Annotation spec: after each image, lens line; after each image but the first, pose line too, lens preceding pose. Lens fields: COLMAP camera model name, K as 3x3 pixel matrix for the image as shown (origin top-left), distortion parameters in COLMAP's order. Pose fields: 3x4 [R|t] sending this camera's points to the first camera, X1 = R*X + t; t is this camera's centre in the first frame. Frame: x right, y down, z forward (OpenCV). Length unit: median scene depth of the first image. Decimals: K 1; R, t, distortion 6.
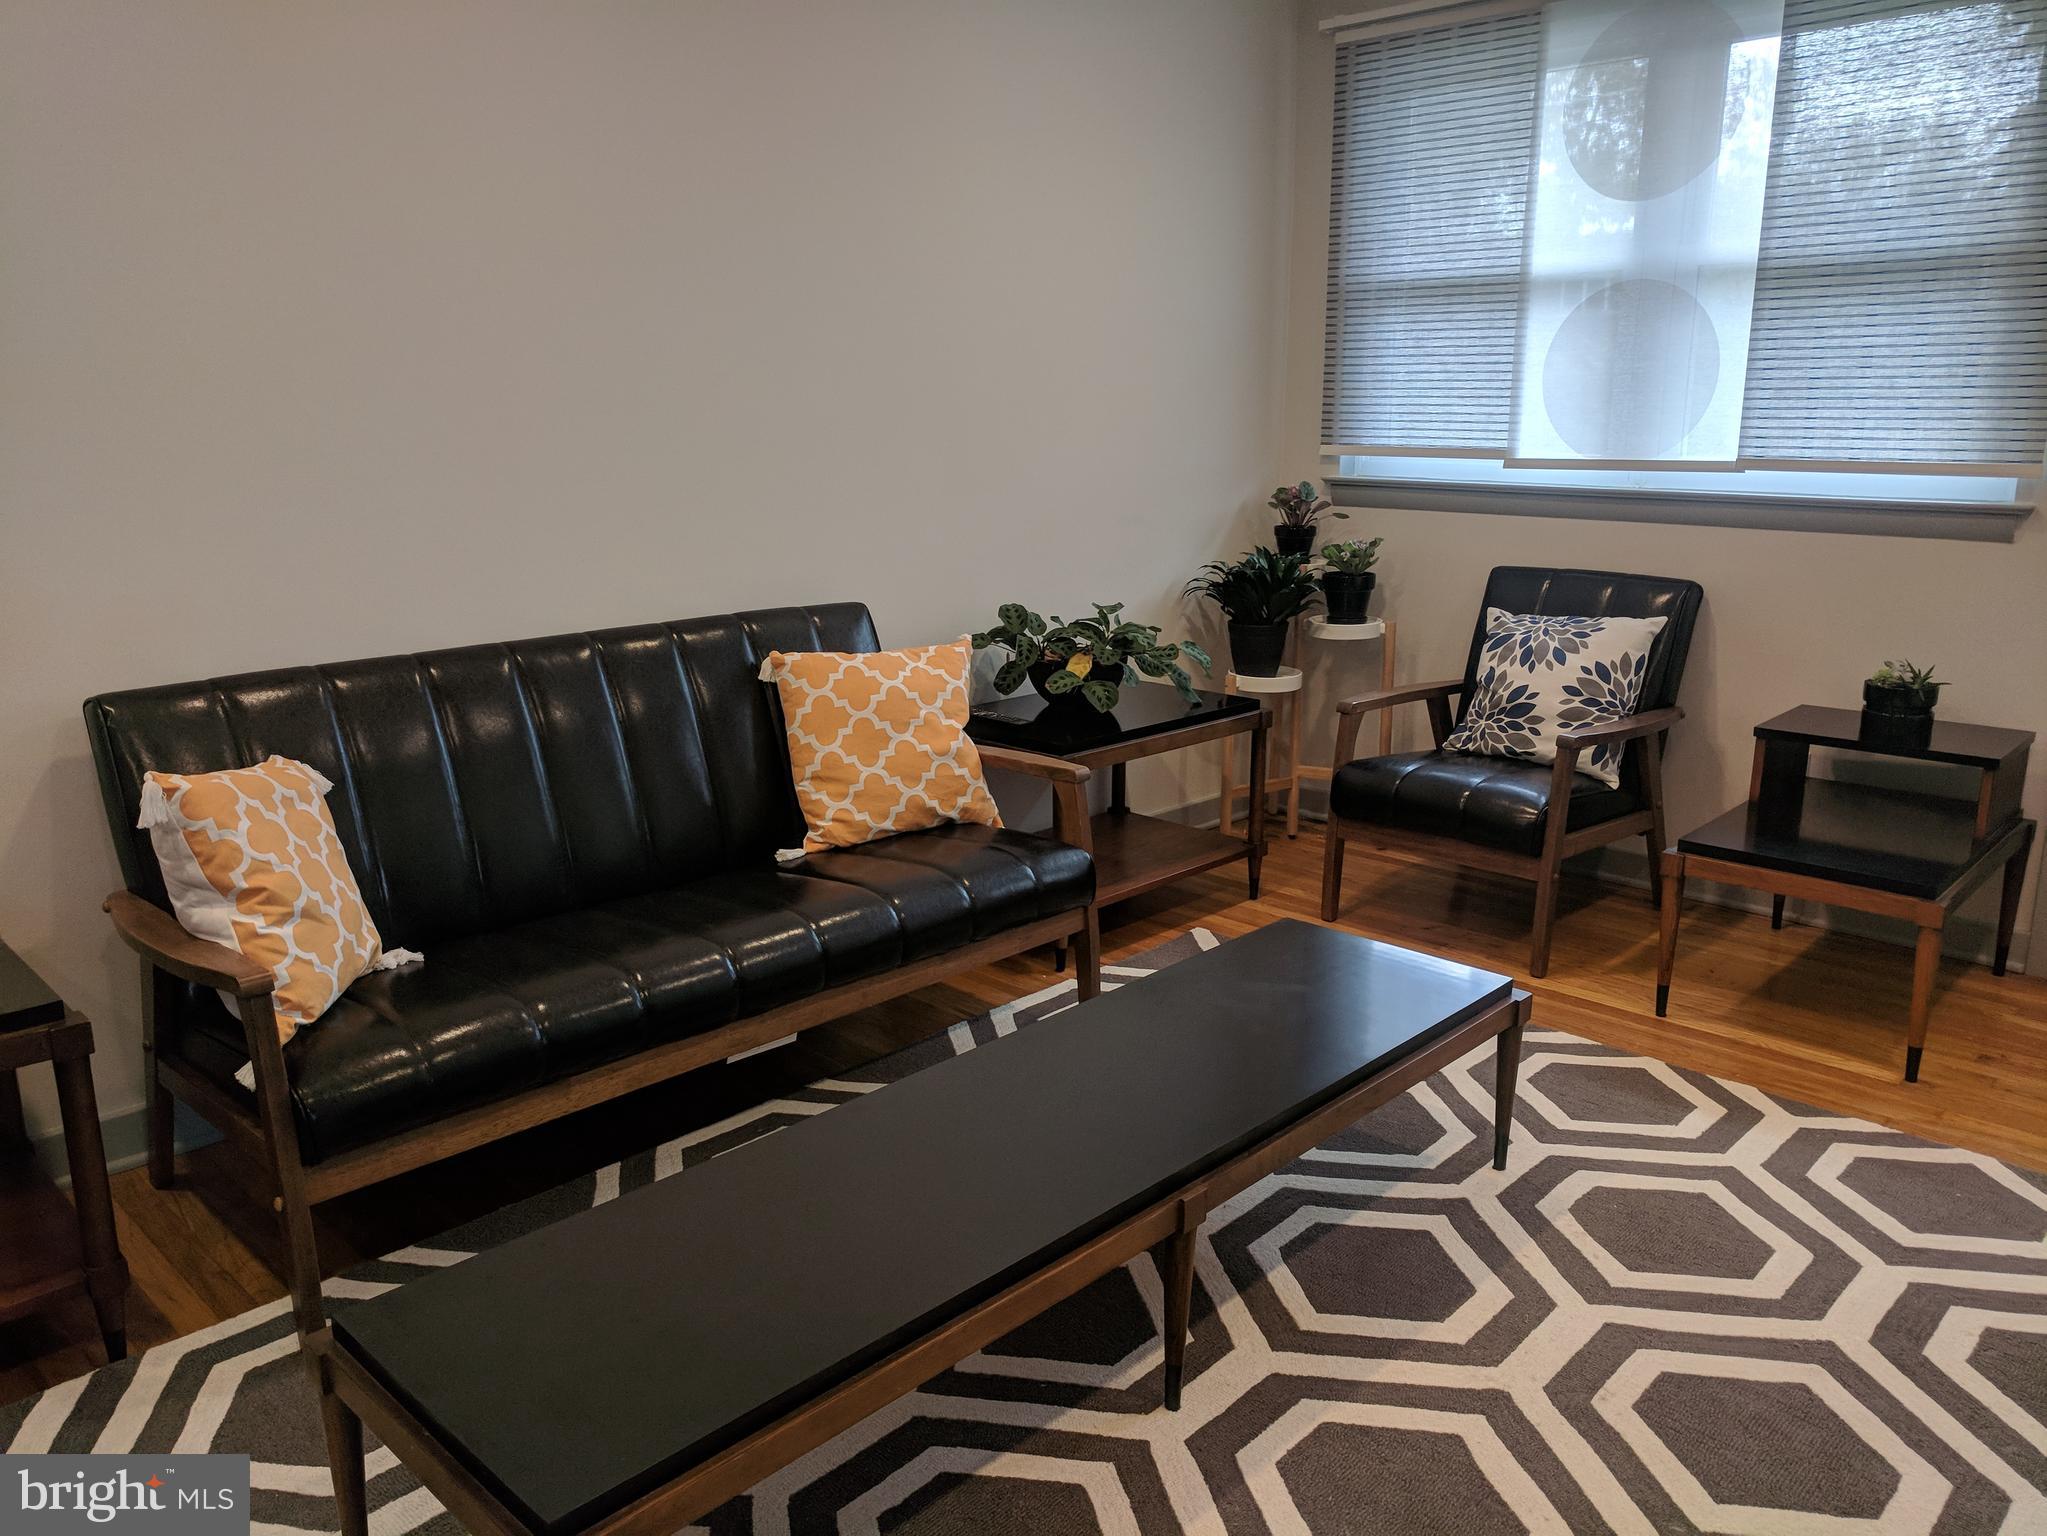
lens RADIAL K [[1527.0, 0, 1037.3], [0, 1527.0, 769.3], [0, 0, 1]] dist [-0.003834, 0.022038]
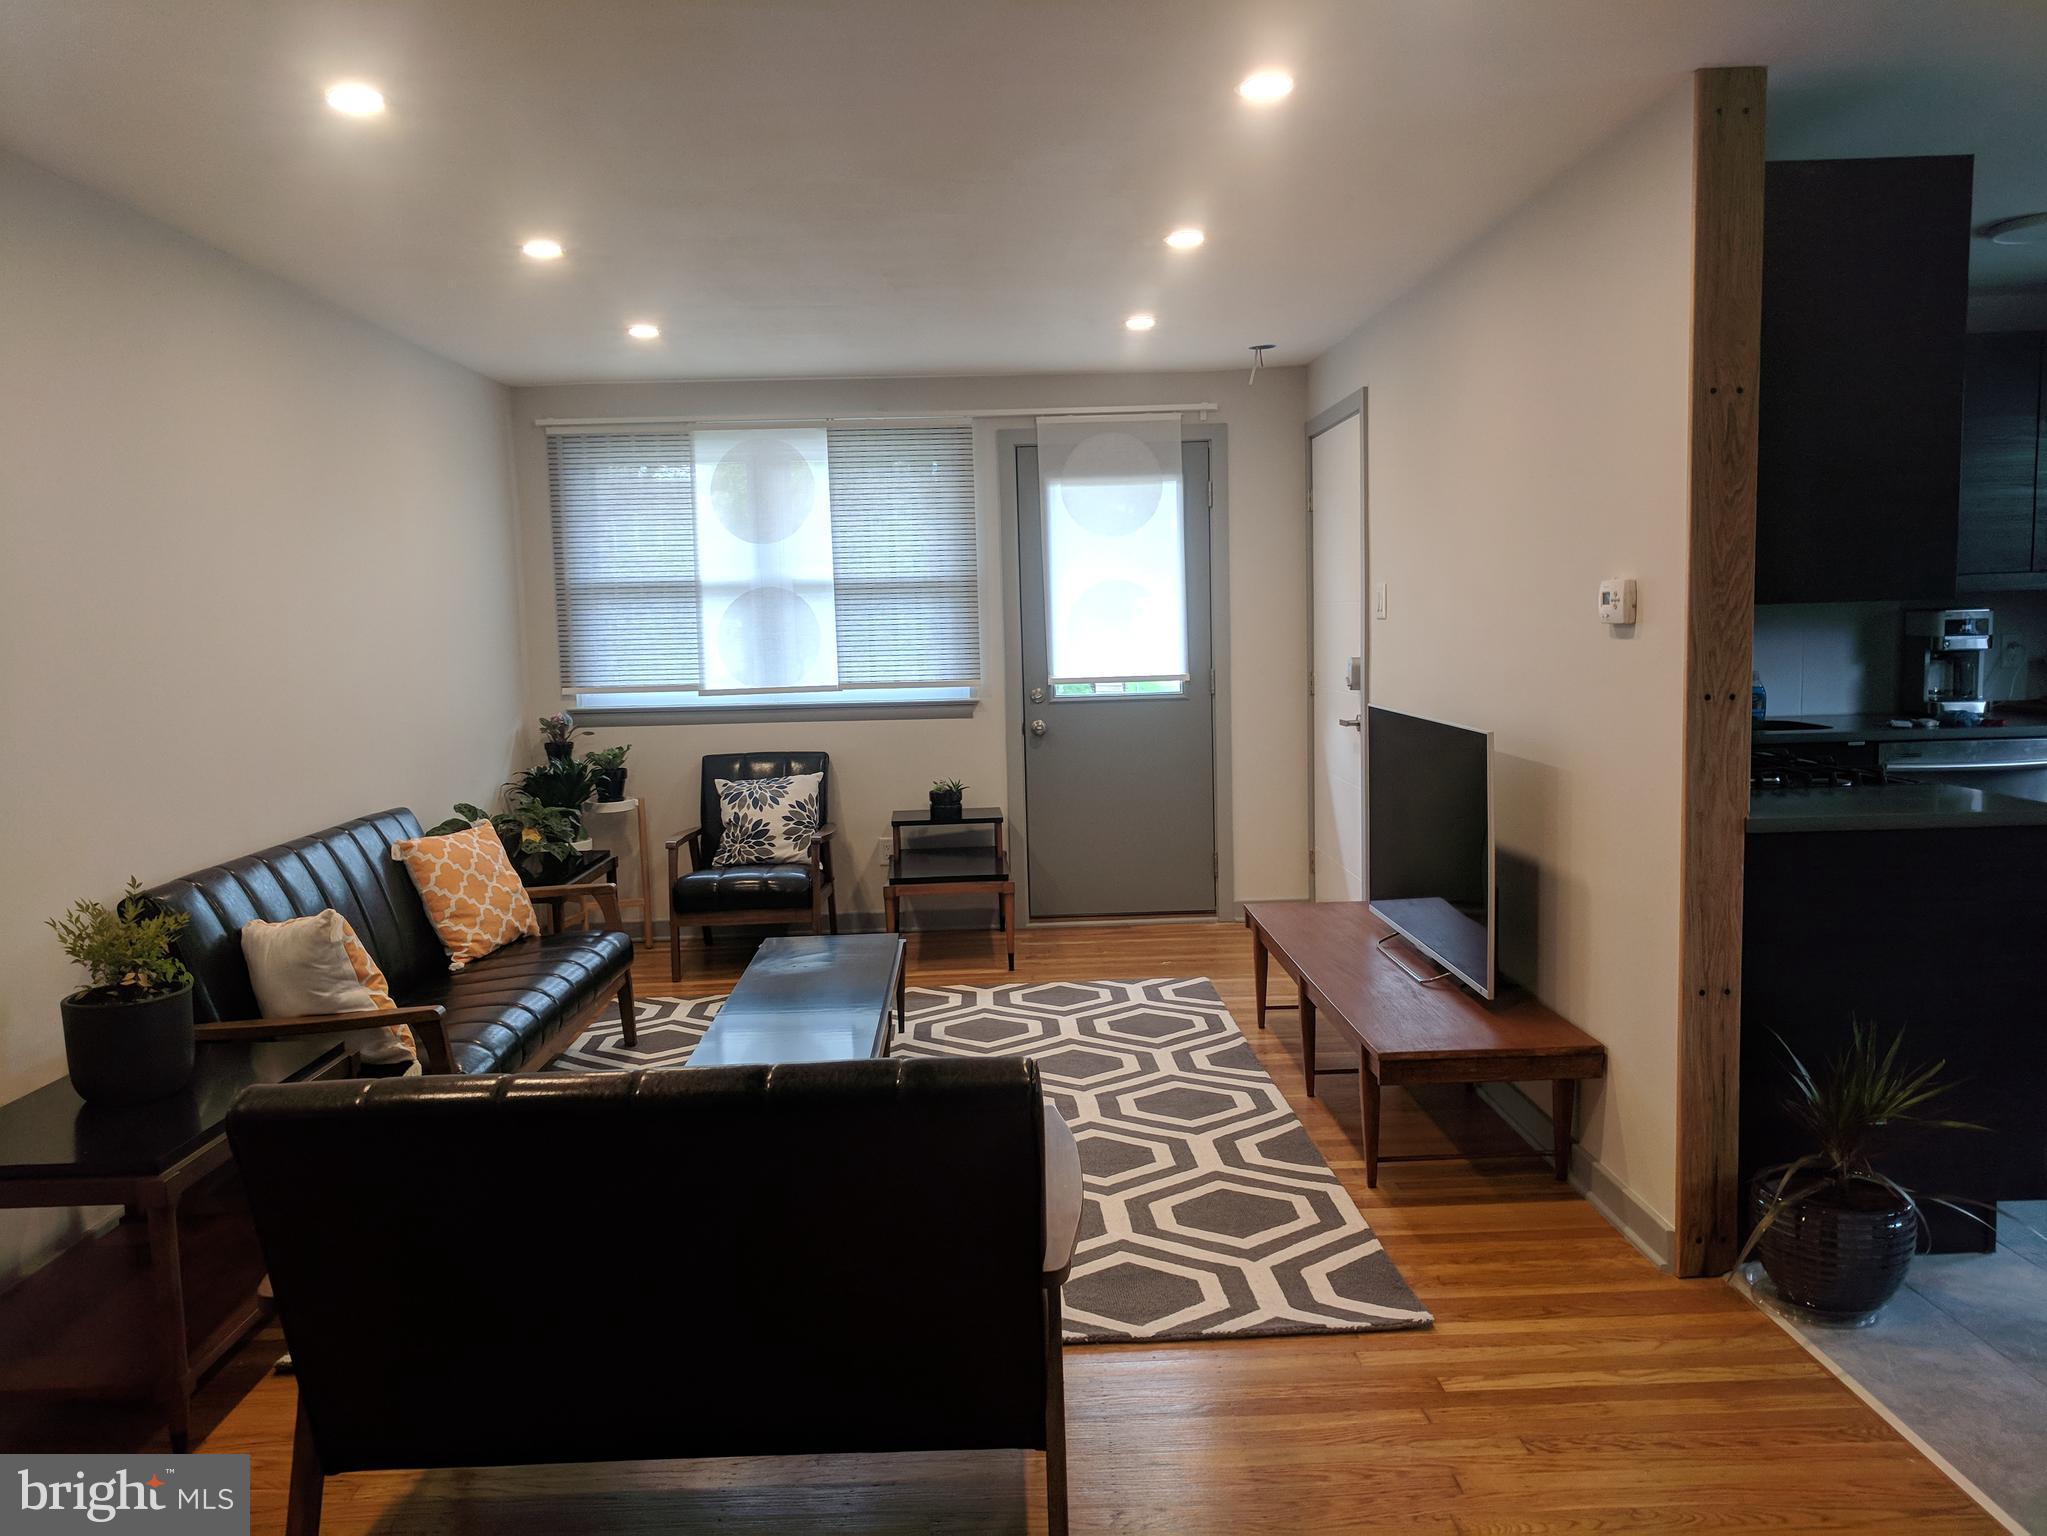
lens RADIAL K [[1527.0, 0, 1050.9], [0, 1527.0, 775.8], [0, 0, 1]] dist [-0.003834, 0.022038]
pose [[0.677322, -0.089637, 0.730205, -0.699539], [0.195846, 0.978703, -0.061521, 0.065528], [-0.709140, 0.184677, 0.680452, -0.393601]]
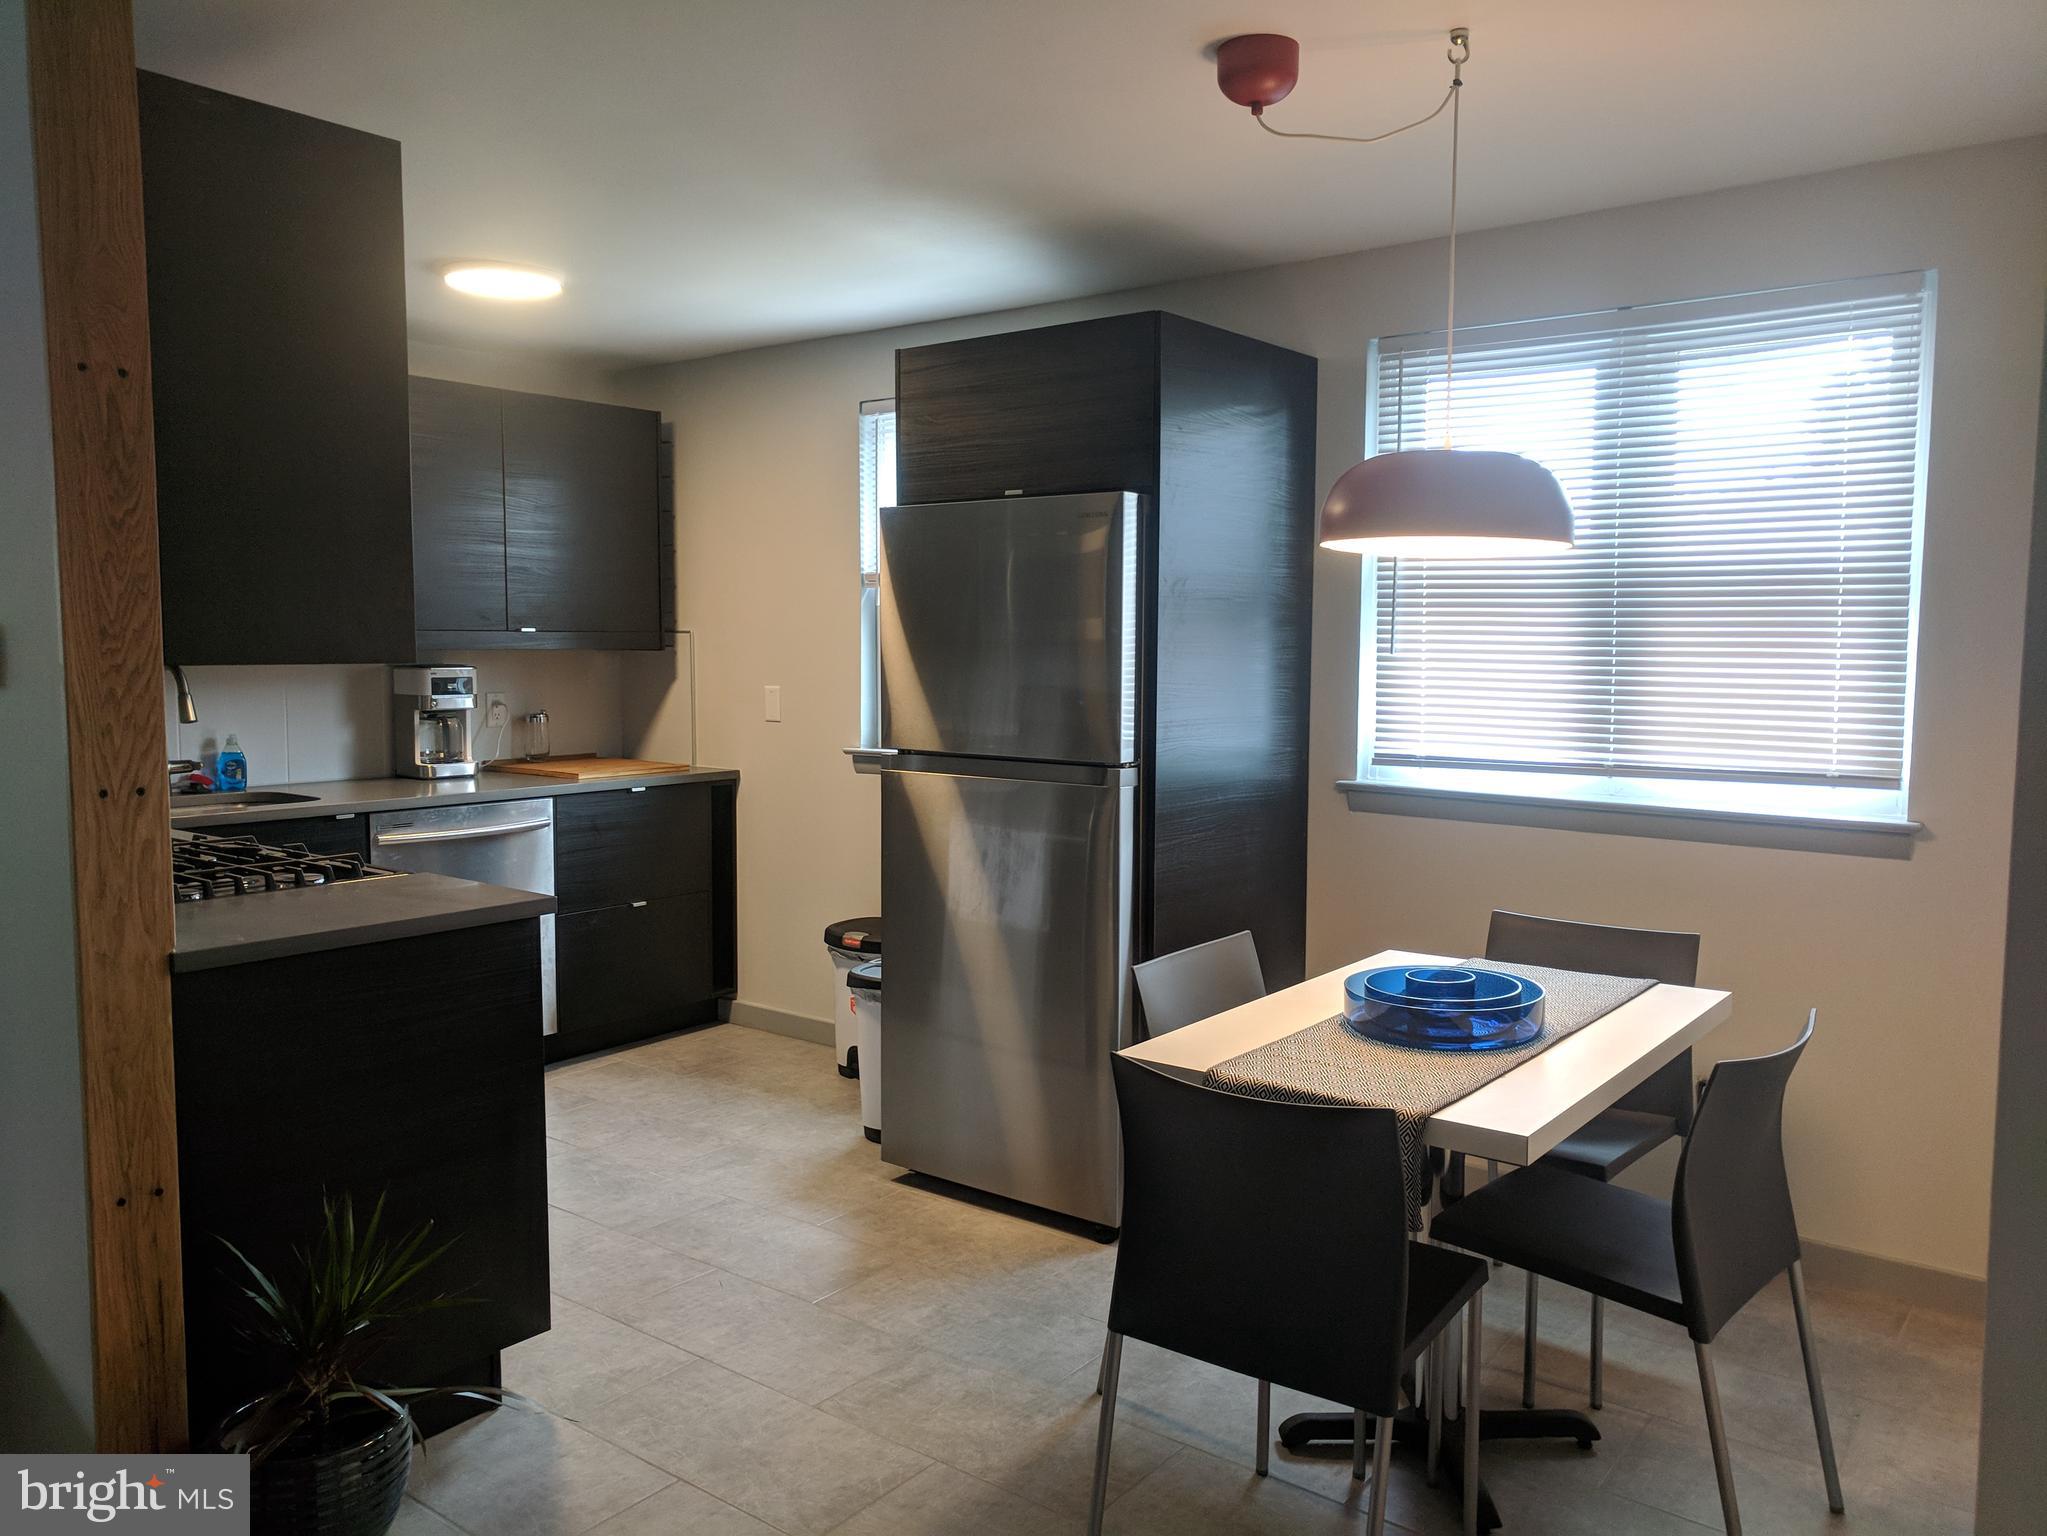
lens RADIAL K [[1527.0, 0, 1021.5], [0, 1527.0, 772.5], [0, 0, 1]] dist [-0.003834, 0.022038]
pose [[-0.137173, -0.078344, 0.987444, -0.484476], [0.229722, 0.967173, 0.108648, 0.052049], [-0.963541, 0.241741, -0.114673, -0.368670]]
